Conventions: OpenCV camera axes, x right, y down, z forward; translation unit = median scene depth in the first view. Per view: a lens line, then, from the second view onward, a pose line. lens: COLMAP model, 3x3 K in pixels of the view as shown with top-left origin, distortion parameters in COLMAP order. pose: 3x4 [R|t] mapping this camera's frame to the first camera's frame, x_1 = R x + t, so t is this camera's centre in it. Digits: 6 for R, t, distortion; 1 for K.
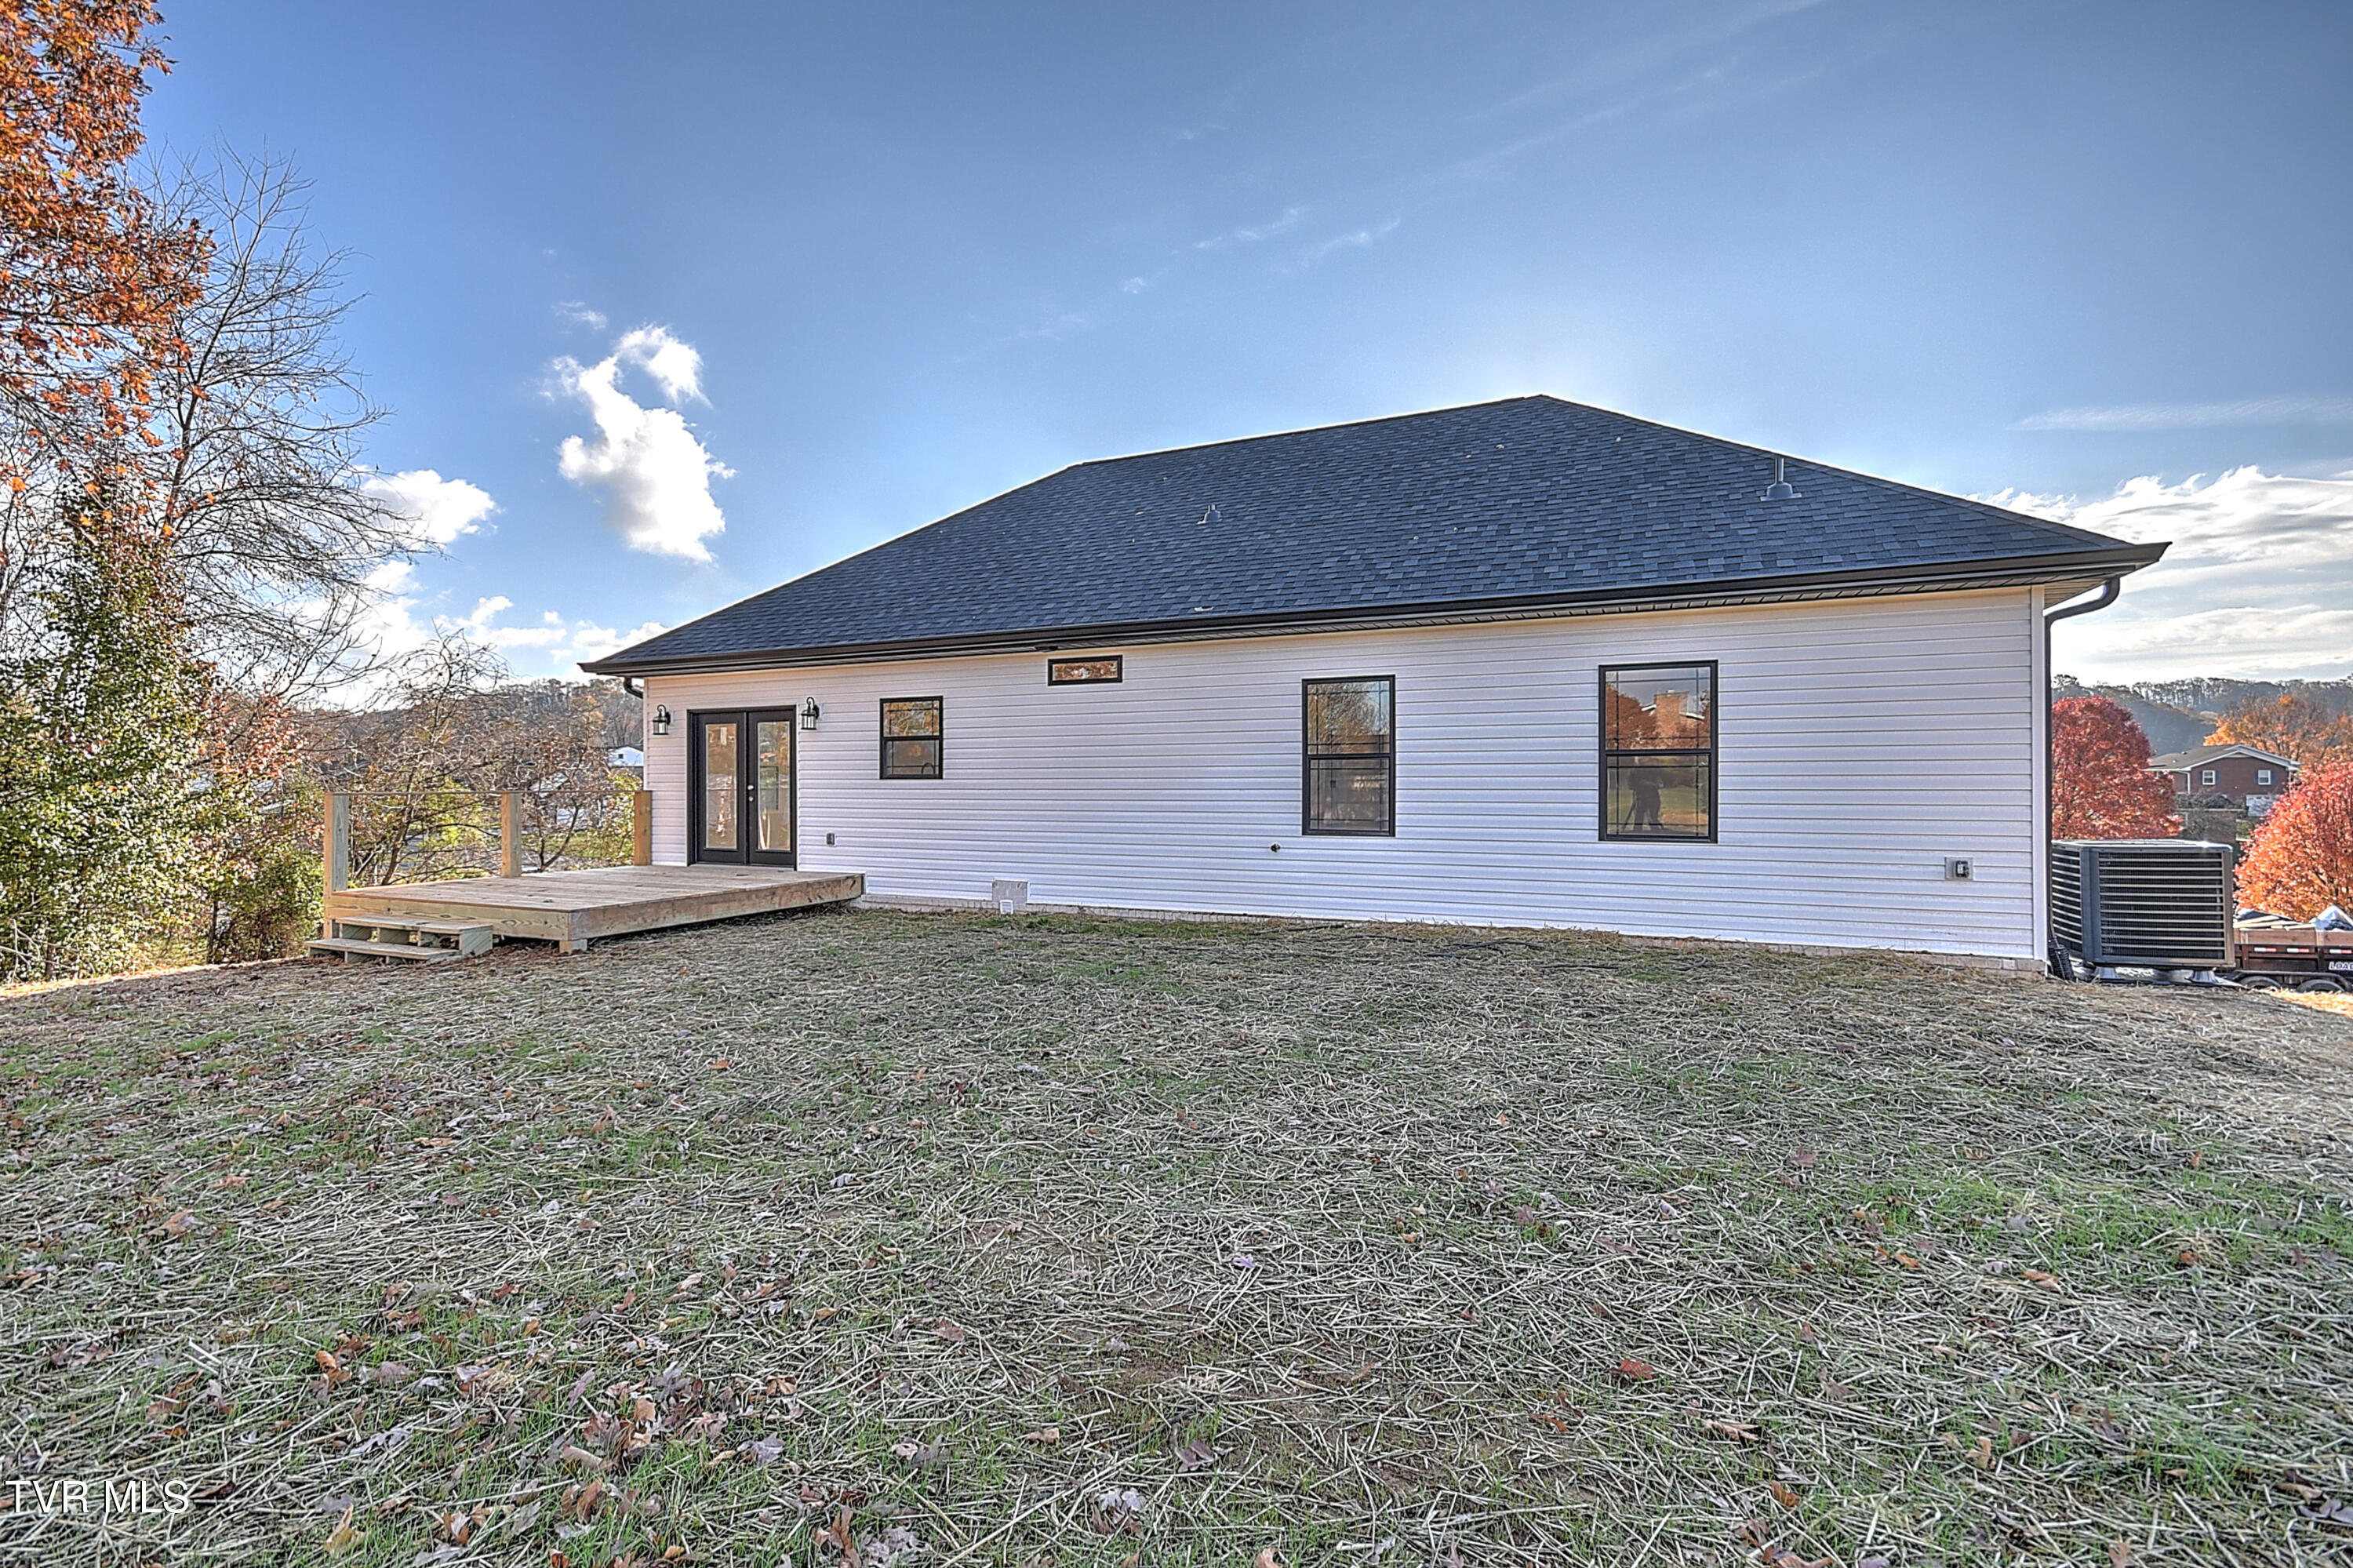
lens RADIAL K [[1033.7, 0, 1177.5], [0, 1033.7, 775.5], [0, 0, 1]] dist [0.014253, 0.000130]
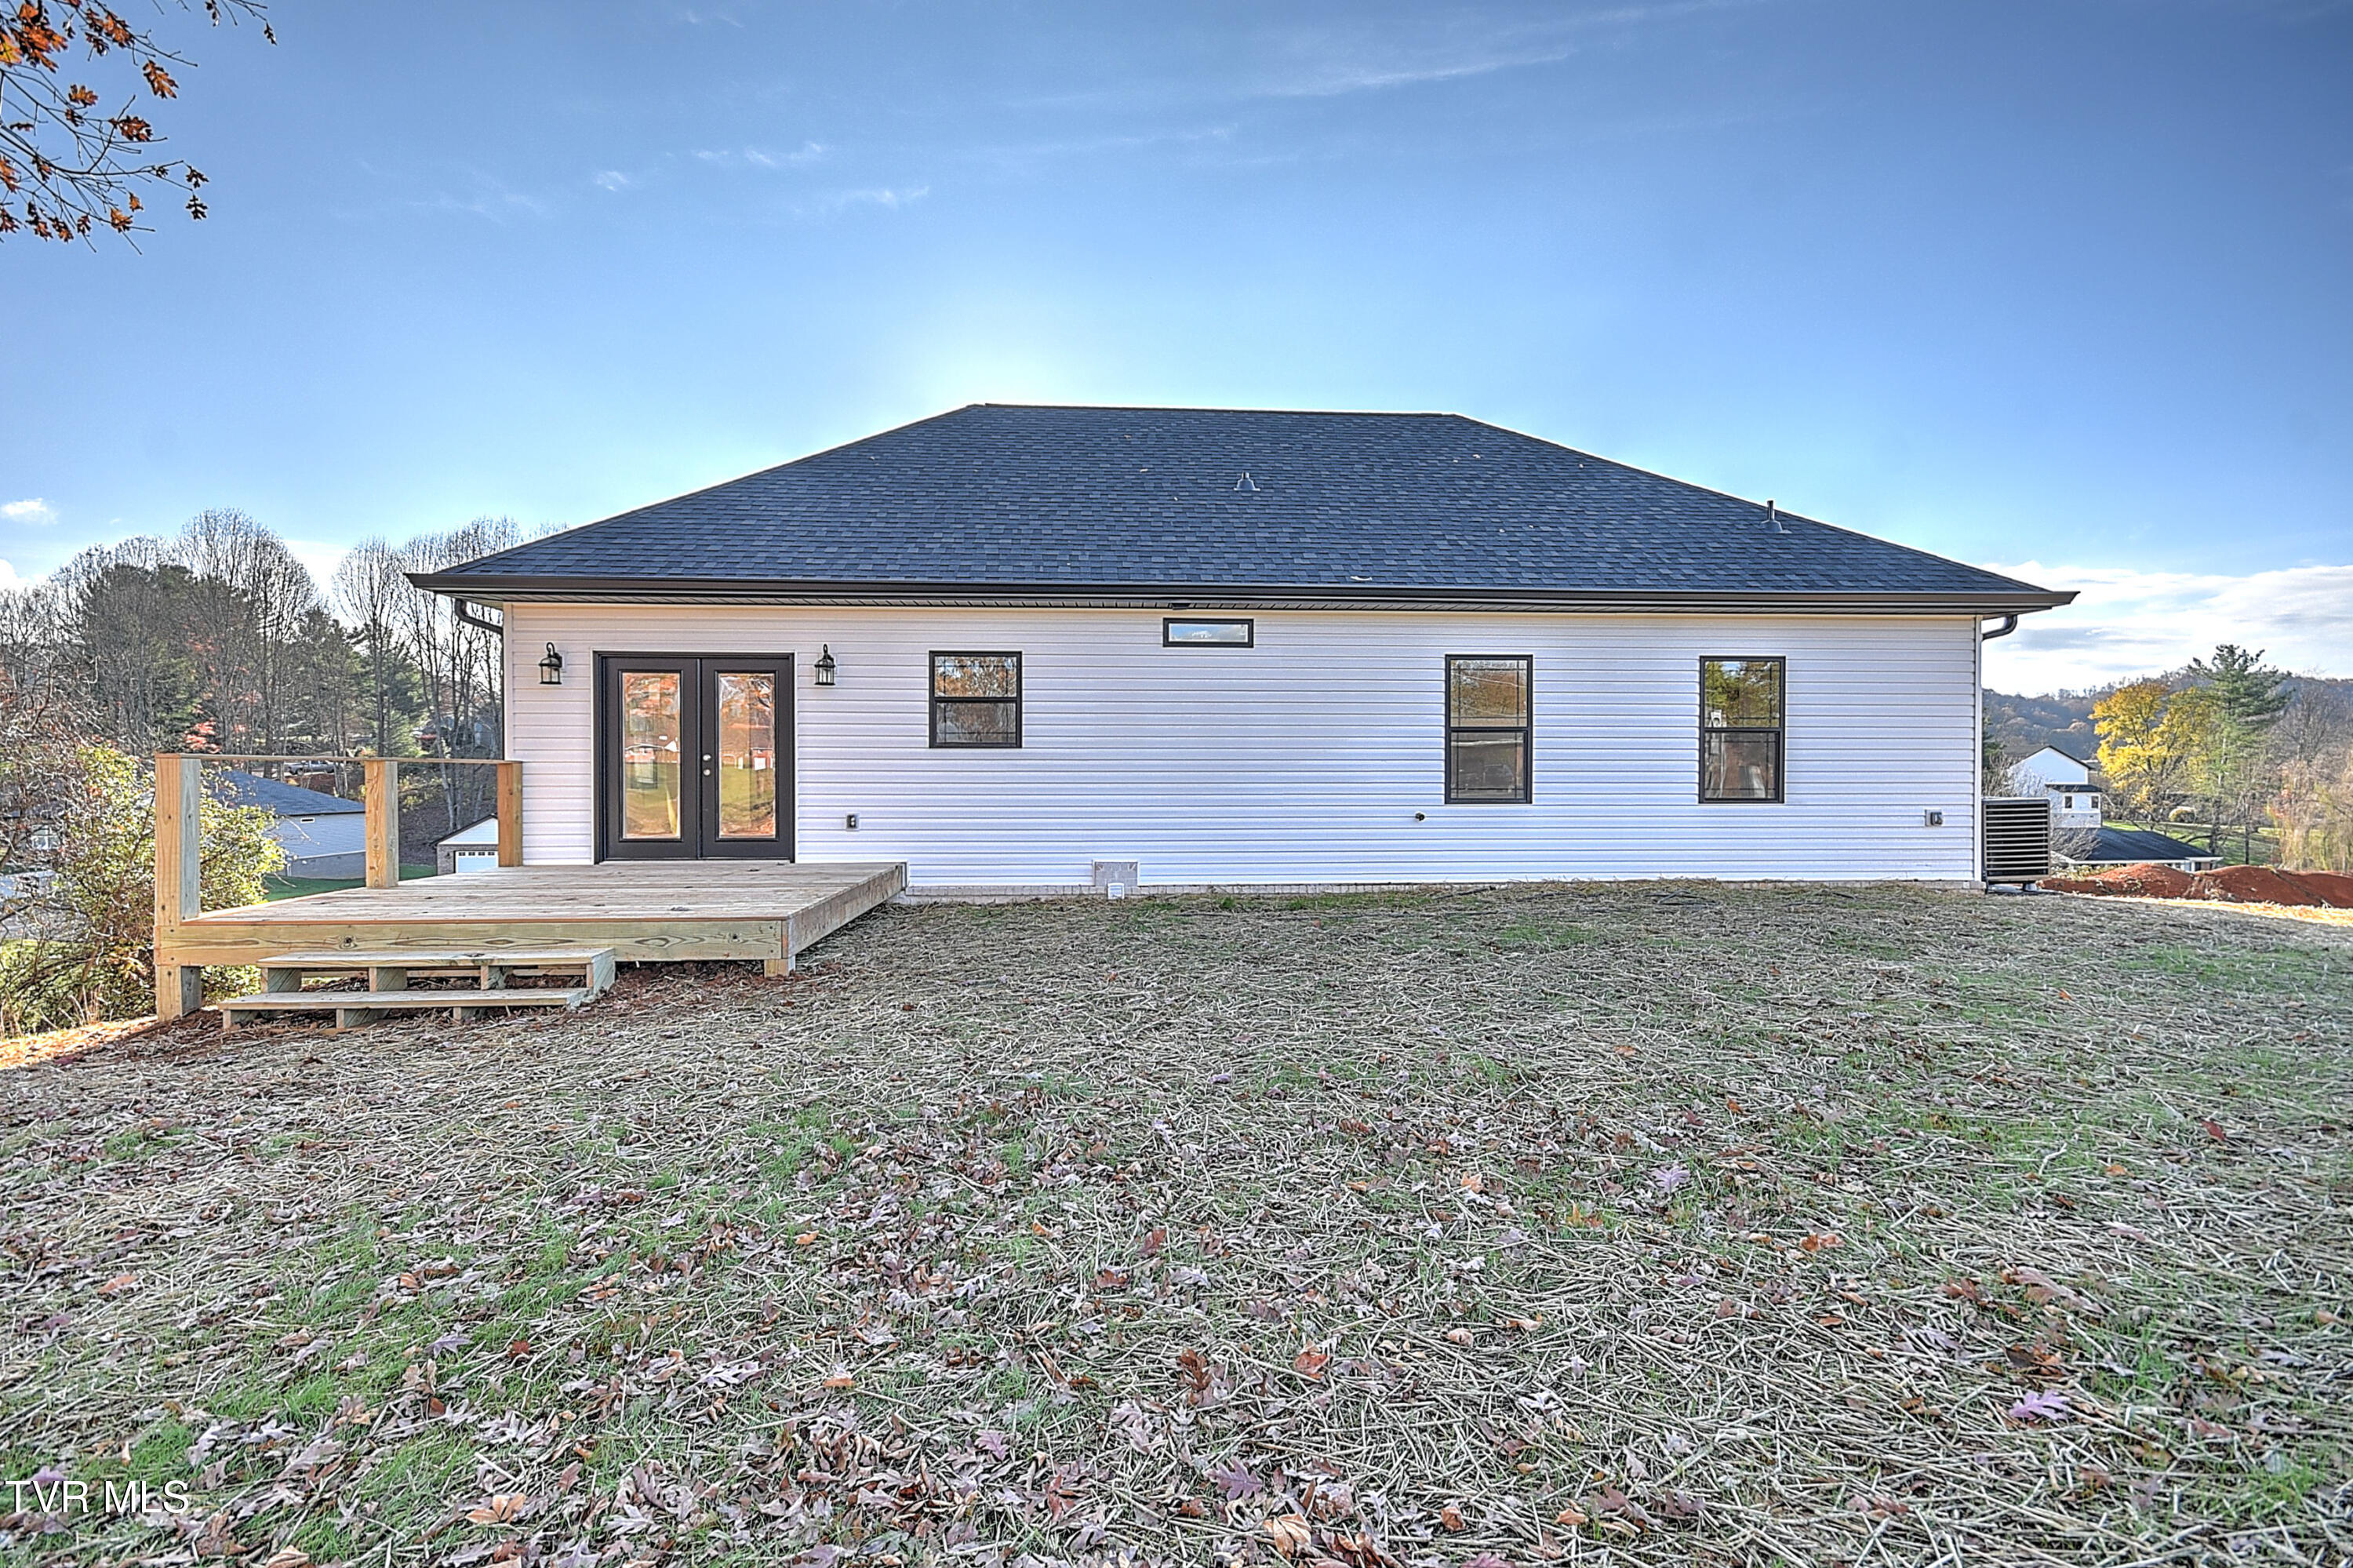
lens RADIAL K [[1033.7, 0, 1177.1], [0, 1033.7, 795.1], [0, 0, 1]] dist [0.014253, 0.000130]
pose [[0.881930, -0.009357, 0.471288, -0.537295], [-0.005902, 0.999505, 0.030889, 0.015572], [-0.471344, -0.030023, 0.881439, 0.181714]]
